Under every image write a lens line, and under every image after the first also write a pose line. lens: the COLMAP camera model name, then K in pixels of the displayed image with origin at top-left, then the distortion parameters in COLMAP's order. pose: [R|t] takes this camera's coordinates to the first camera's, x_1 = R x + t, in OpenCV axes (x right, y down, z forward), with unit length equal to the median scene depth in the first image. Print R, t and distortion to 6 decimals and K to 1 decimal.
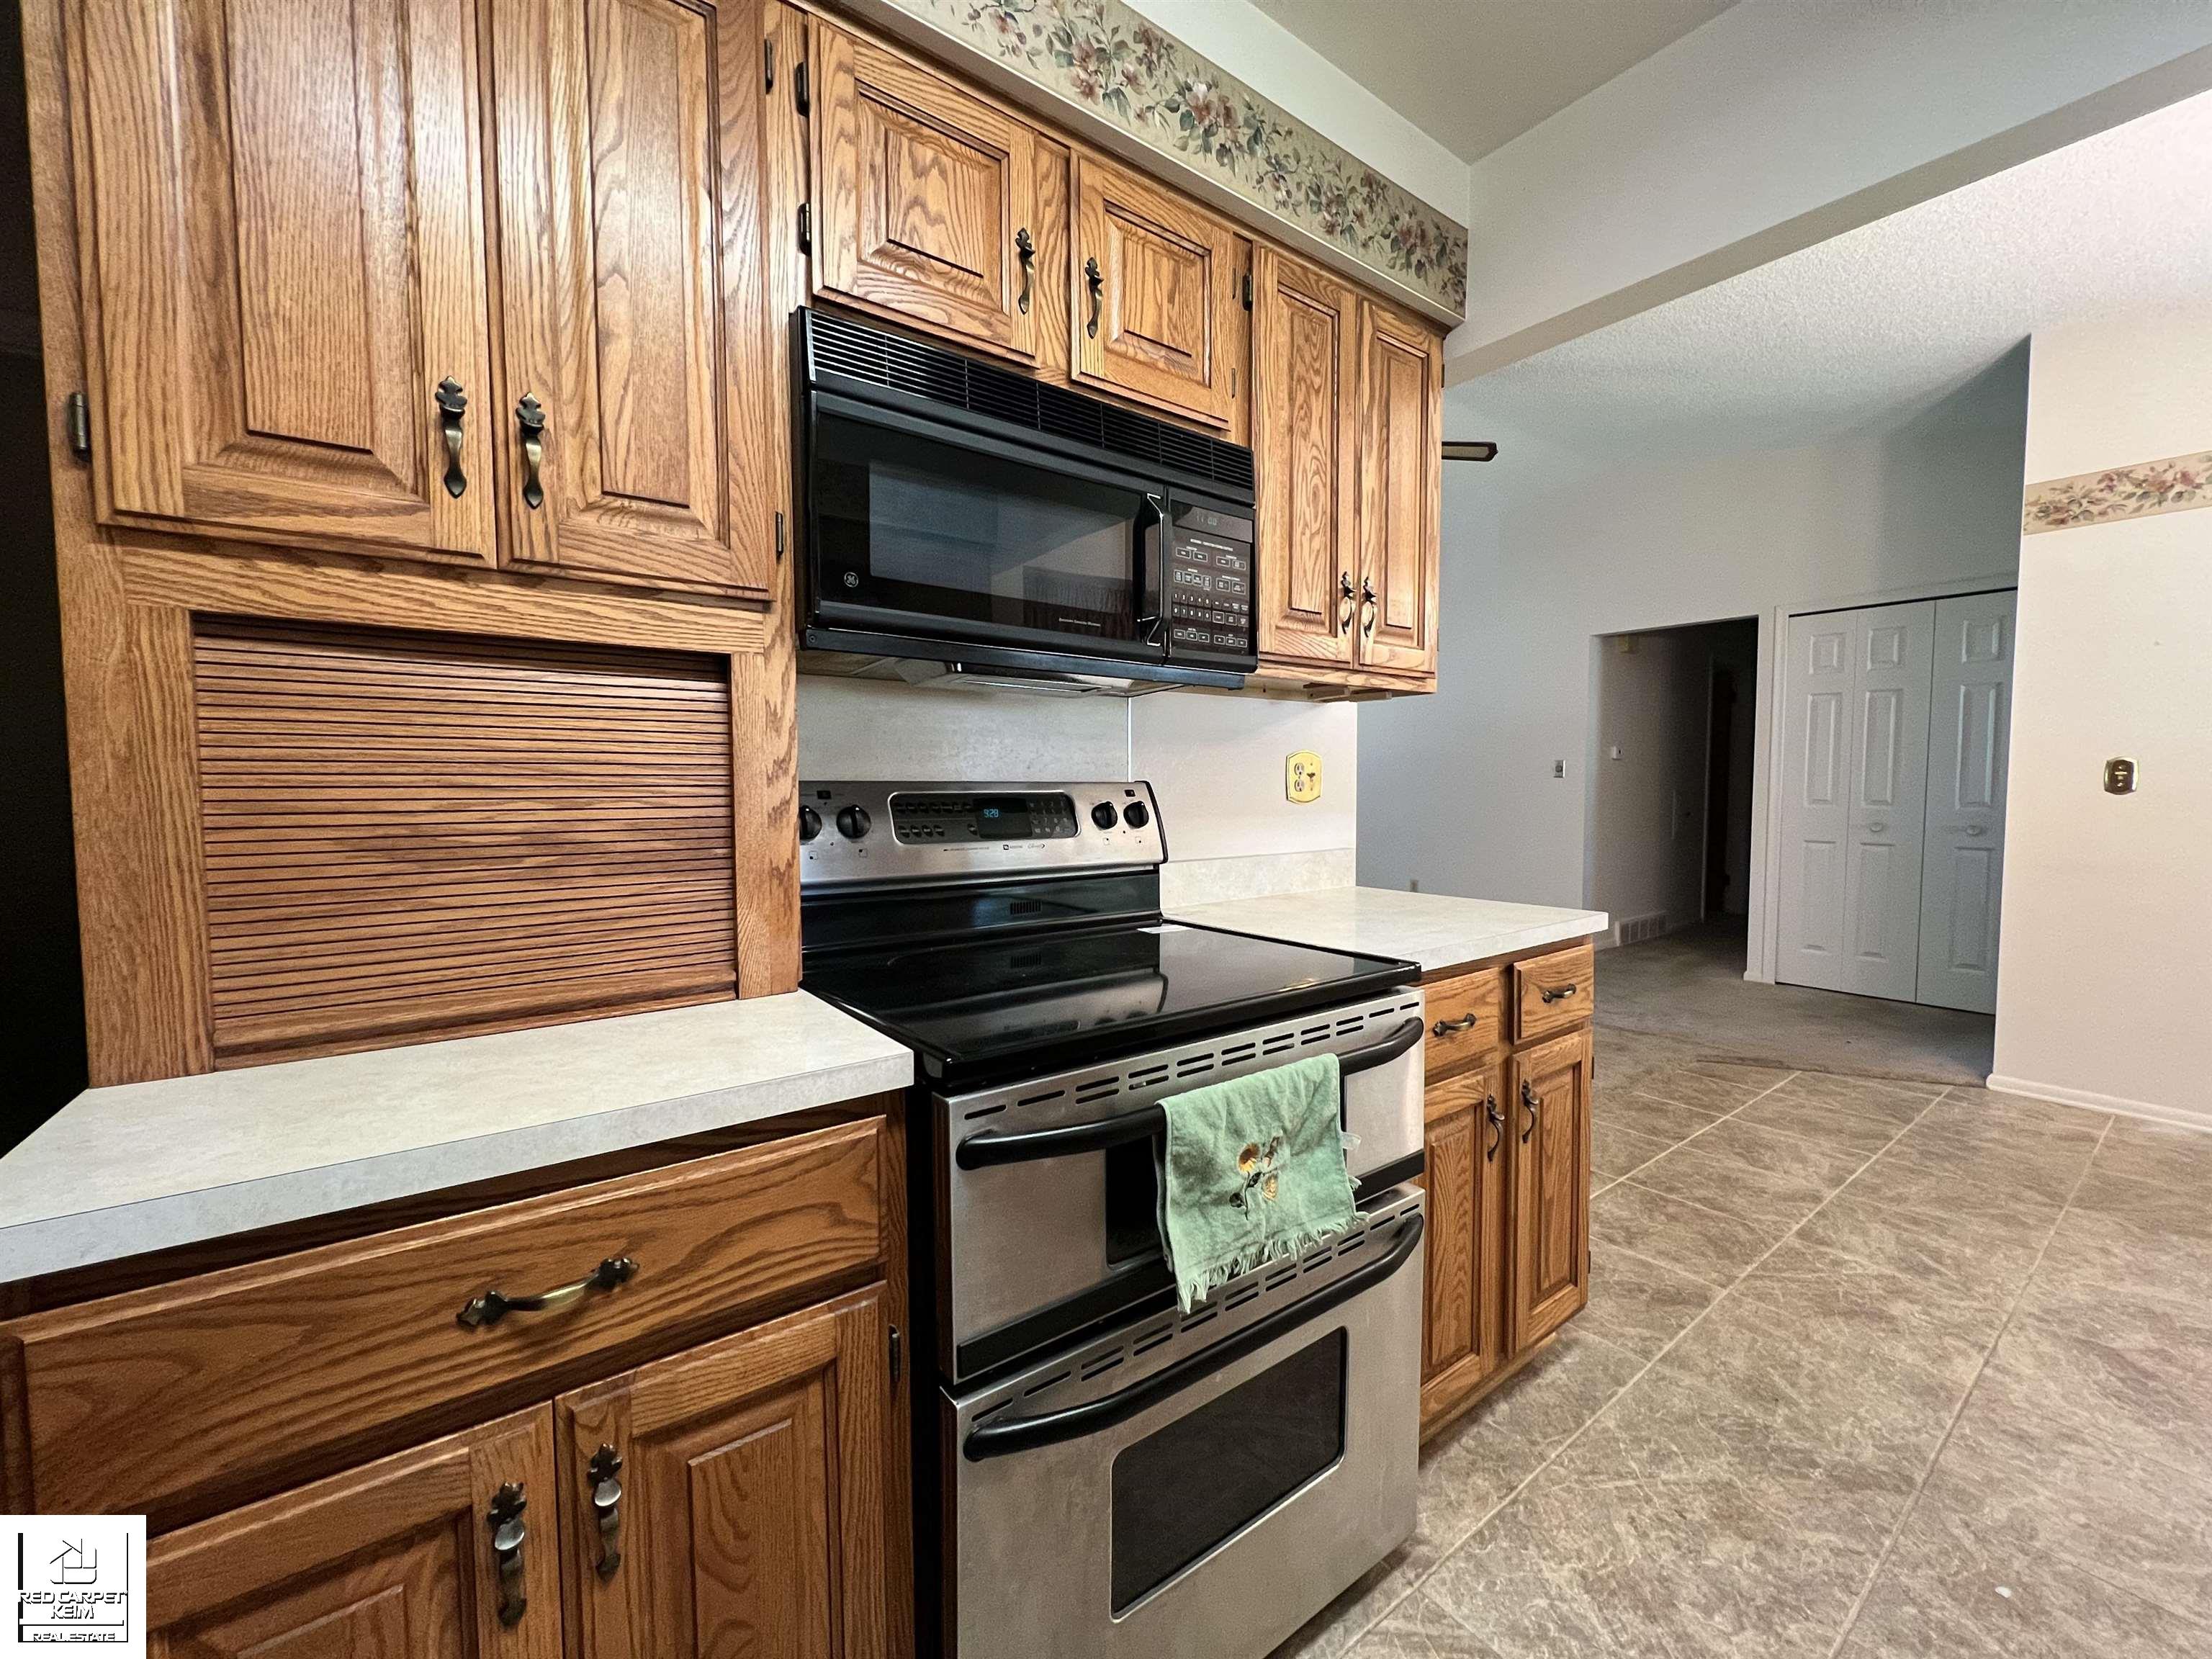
lens RADIAL K [[885.4, 0, 1107.3], [0, 885.4, 833.6], [0, 0, 1]] dist [-0.002490, 0.000629]
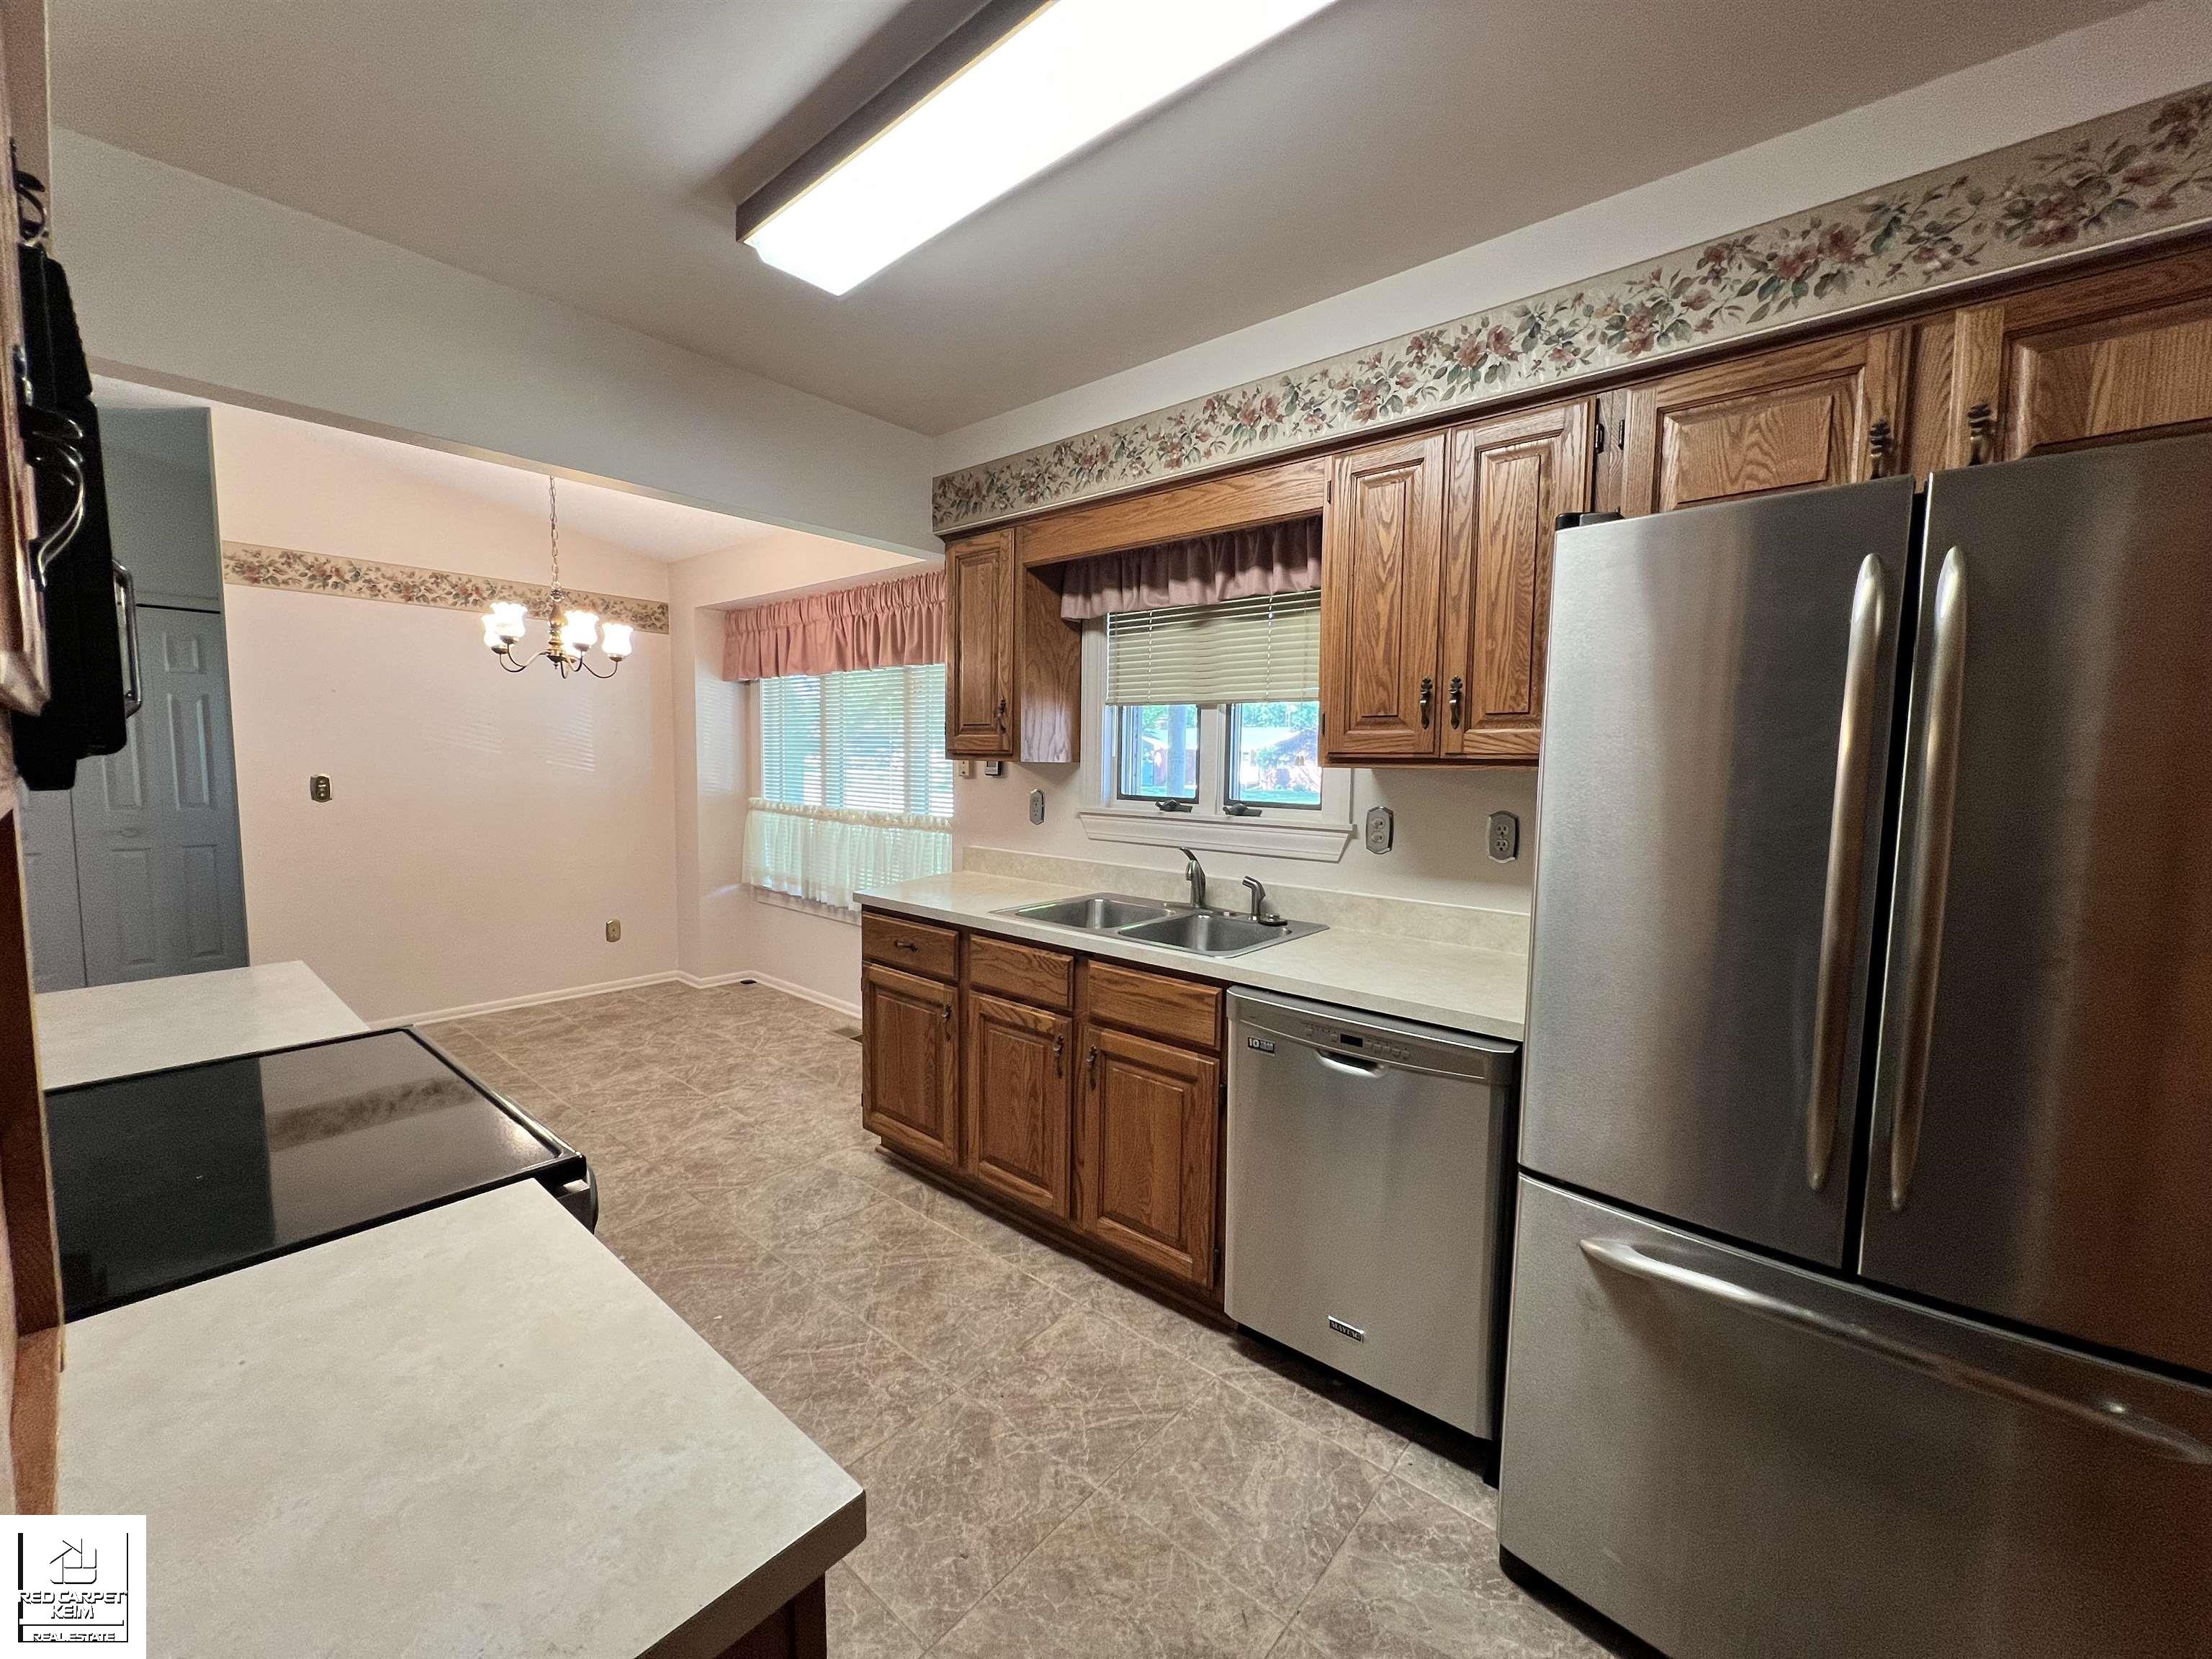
lens RADIAL K [[885.4, 0, 1104.3], [0, 885.4, 829.1], [0, 0, 1]] dist [-0.002490, 0.000629]
pose [[-0.220851, -0.079913, 0.972028, -0.610044], [0.043104, 0.994864, 0.091583, -0.112158], [-0.974355, 0.062124, -0.216272, 0.220118]]
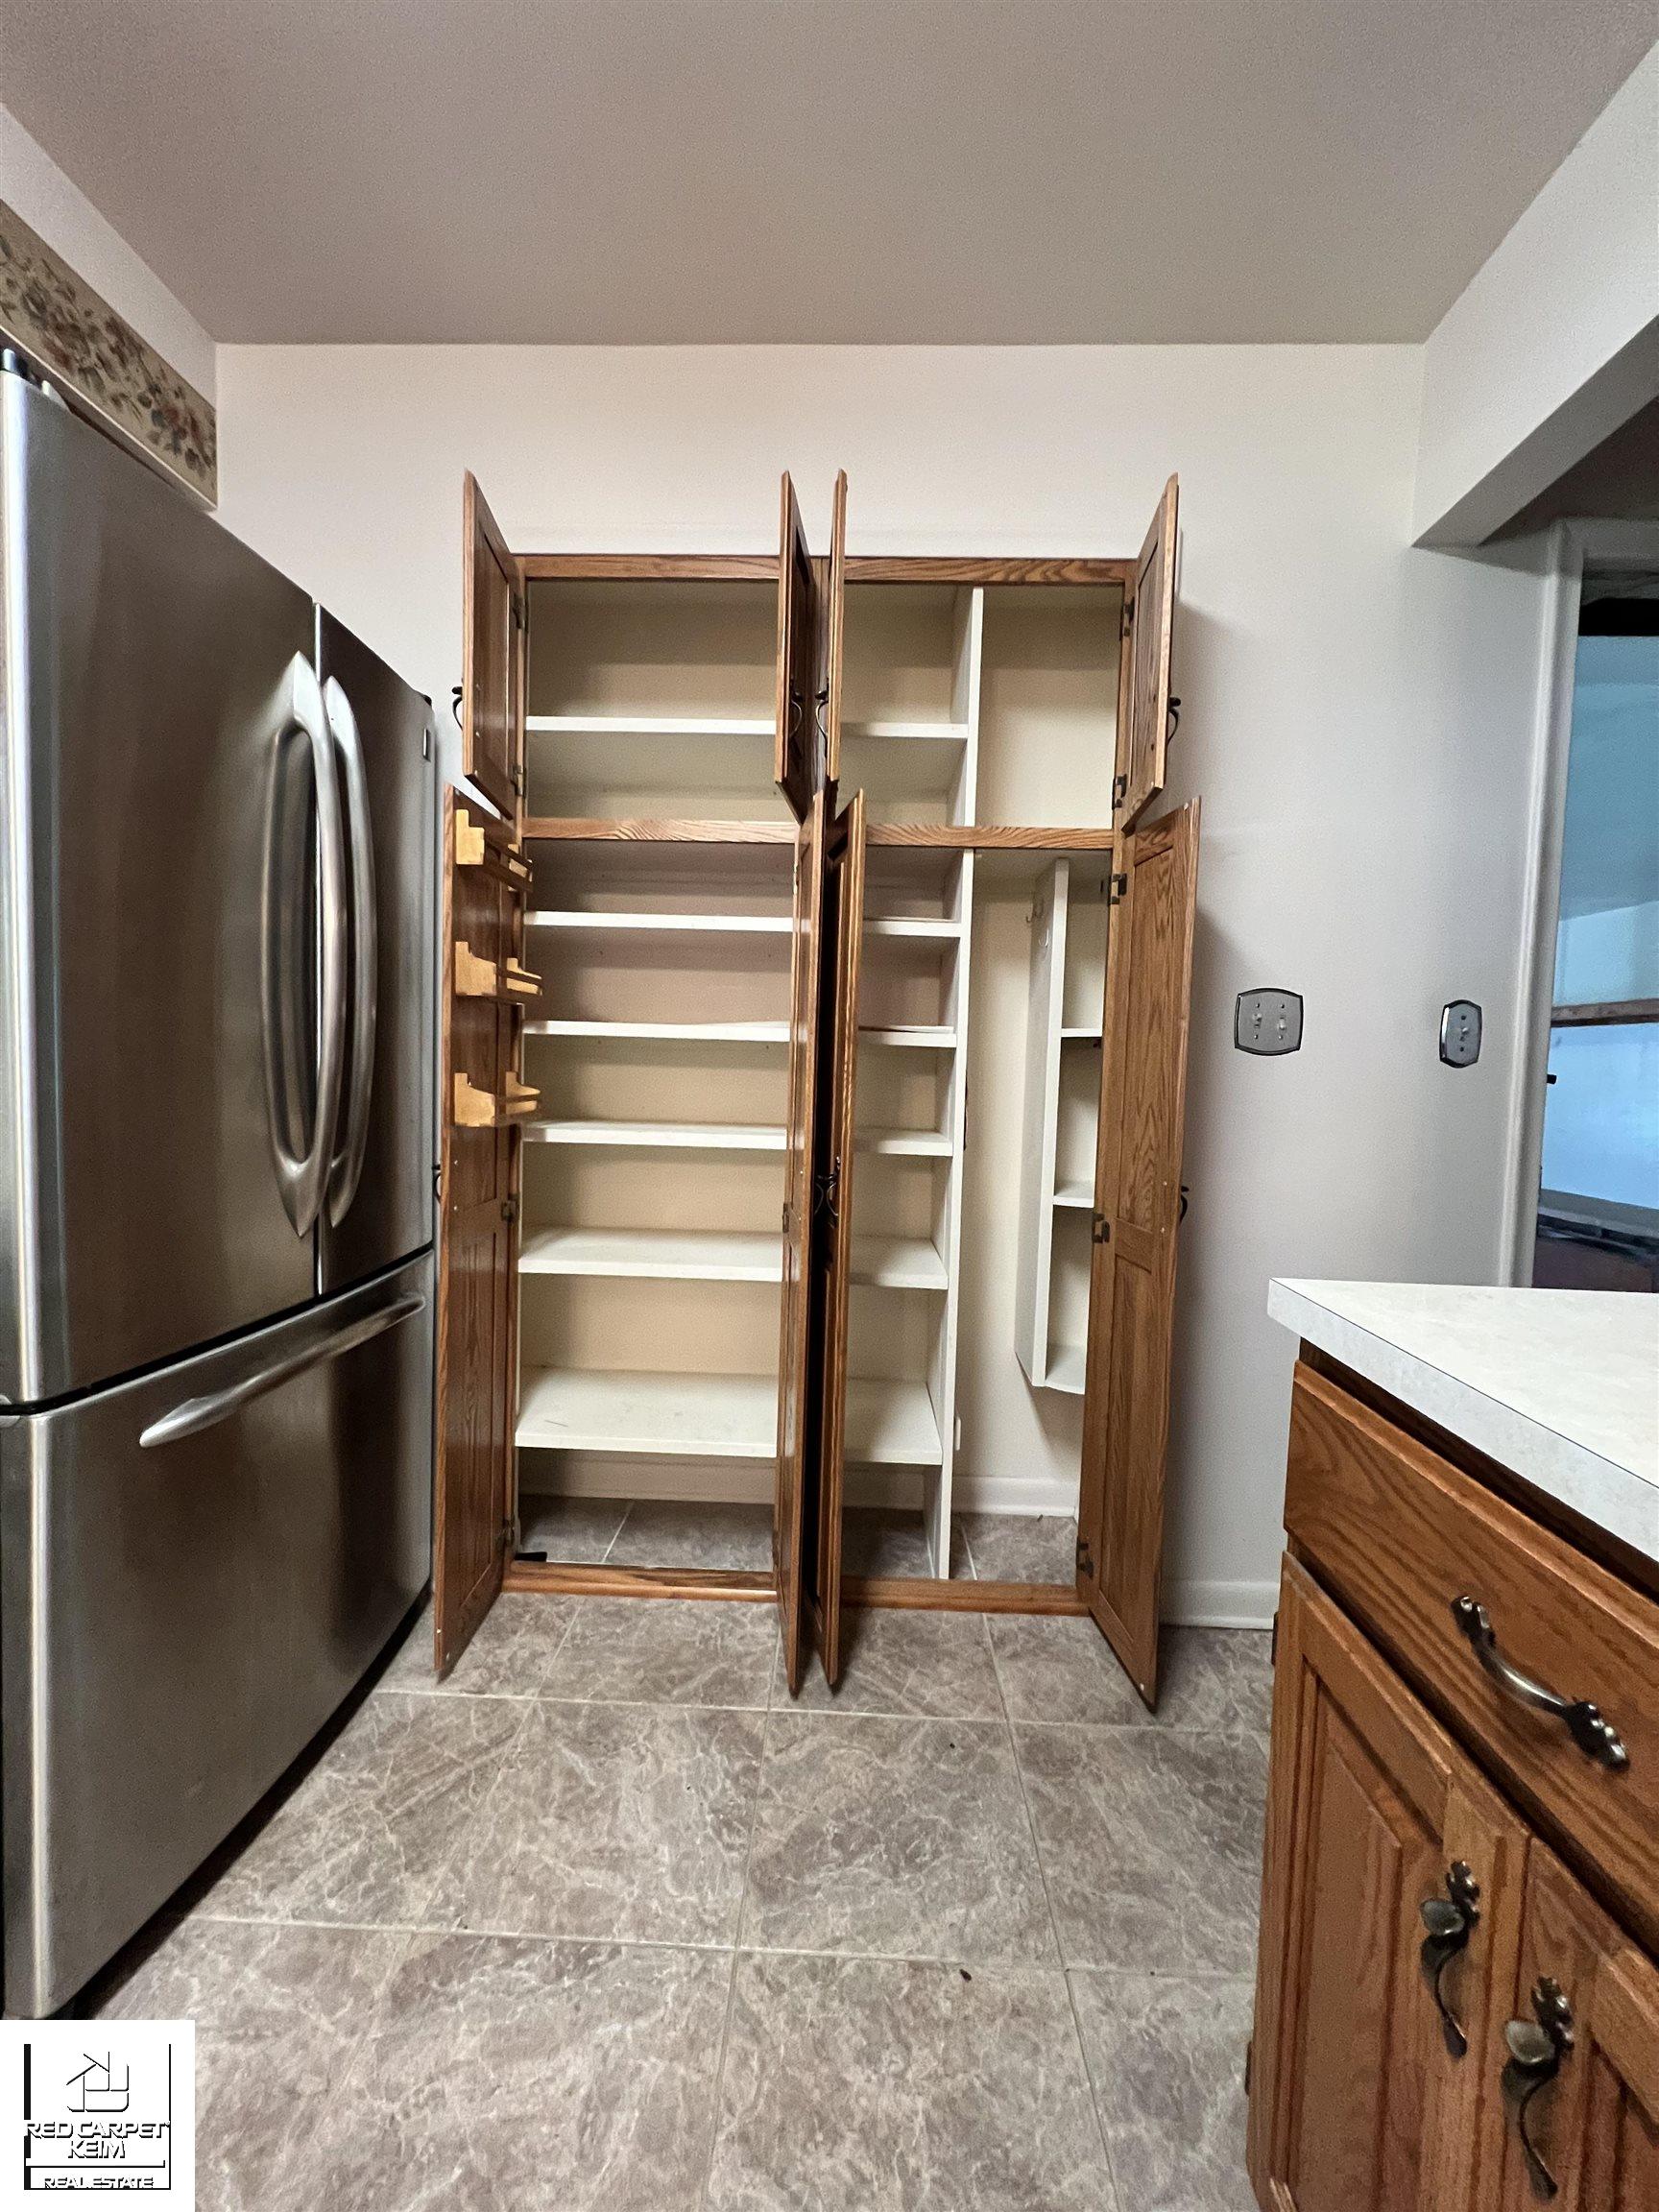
lens RADIAL K [[885.4, 0, 846.4], [0, 885.4, 1099.0], [0, 0, 1]] dist [-0.002490, 0.000629]
pose [[-0.615790, 0.026395, -0.787468, 0.674309], [-0.081390, 0.991961, 0.096895, -0.009308], [0.783695, 0.123759, -0.608692, 0.521933]]
